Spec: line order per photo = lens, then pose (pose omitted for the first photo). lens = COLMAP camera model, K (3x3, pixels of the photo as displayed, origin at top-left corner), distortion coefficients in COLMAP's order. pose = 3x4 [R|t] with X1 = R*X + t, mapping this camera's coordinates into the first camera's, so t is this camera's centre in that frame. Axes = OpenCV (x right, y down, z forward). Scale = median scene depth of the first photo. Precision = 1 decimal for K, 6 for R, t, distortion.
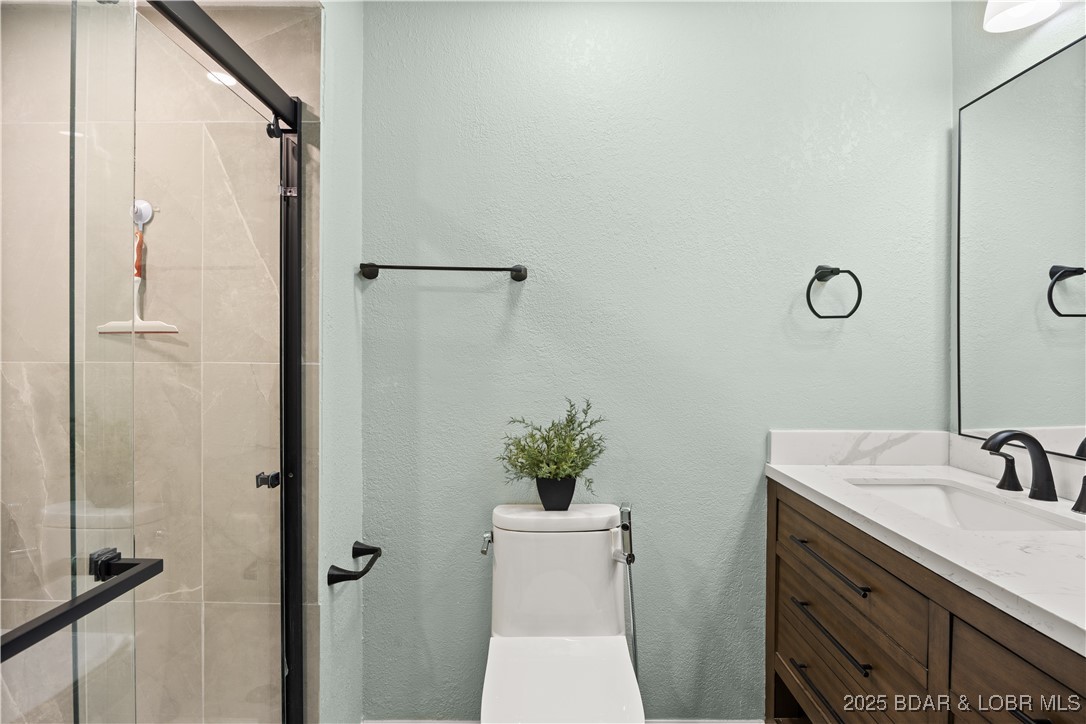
lens RADIAL K [[550.9, 0, 540.0], [0, 550.9, 352.8], [0, 0, 1]] dist [-0.002721, 0.000406]
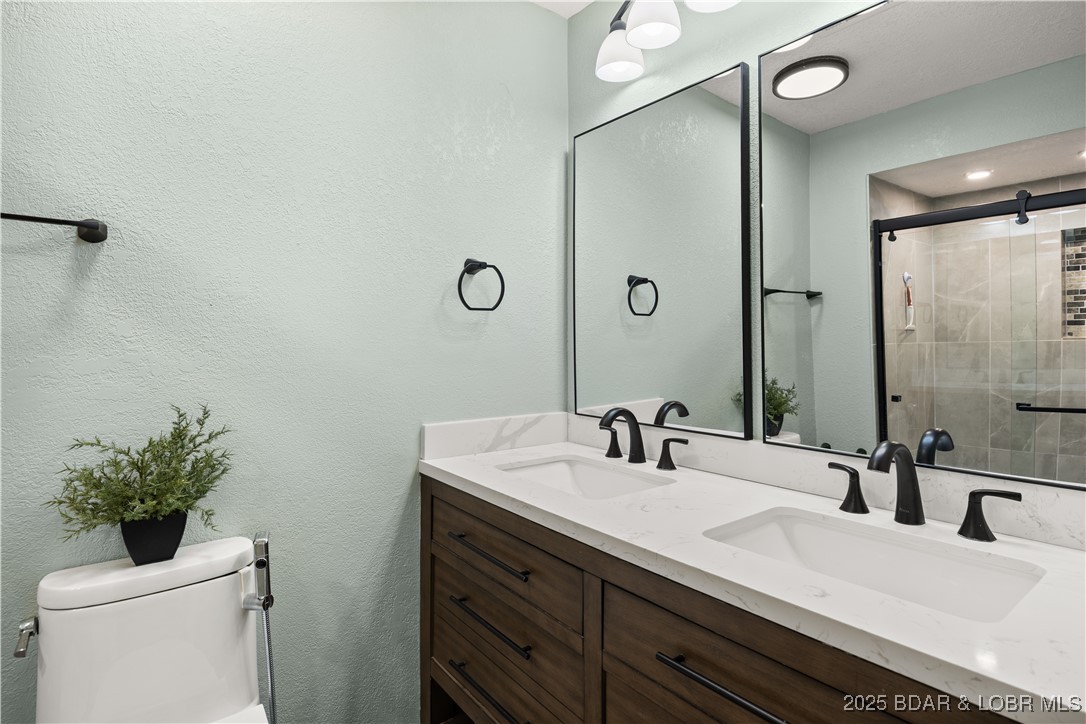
lens RADIAL K [[562.5, 0, 543.1], [0, 562.5, 329.4], [0, 0, 1]] dist [-0.008101, -0.000190]
pose [[0.786473, 0.013636, 0.617474, -0.027934], [0.002360, 0.999683, -0.025083, -0.000547], [-0.617620, 0.021184, 0.786191, 0.100265]]
